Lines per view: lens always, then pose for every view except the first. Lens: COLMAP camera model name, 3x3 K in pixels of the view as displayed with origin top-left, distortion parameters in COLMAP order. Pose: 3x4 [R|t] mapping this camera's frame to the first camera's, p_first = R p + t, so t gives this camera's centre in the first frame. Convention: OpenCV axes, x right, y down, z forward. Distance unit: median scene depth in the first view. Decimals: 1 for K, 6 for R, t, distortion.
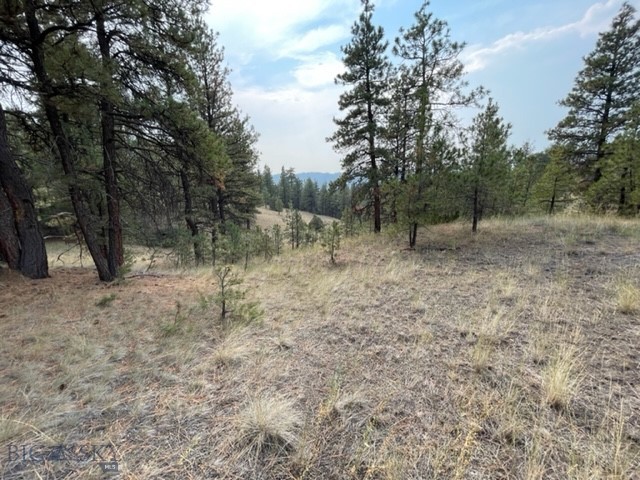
lens RADIAL K [[256.9, 0, 319.7], [0, 256.9, 240.6], [0, 0, 1]] dist [-0.002421, -0.000218]
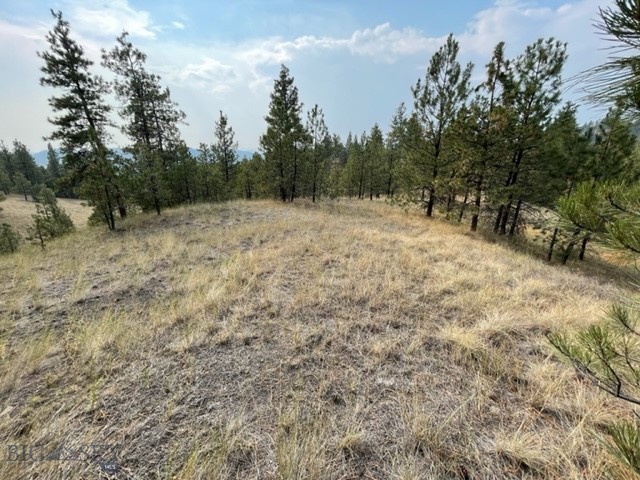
lens RADIAL K [[256.9, 0, 320.1], [0, 256.9, 239.0], [0, 0, 1]] dist [-0.002421, -0.000218]
pose [[0.839938, -0.136031, 0.525357, 0.337655], [0.093226, 0.989851, 0.107253, 0.010163], [-0.534615, -0.041109, 0.844096, -0.467804]]
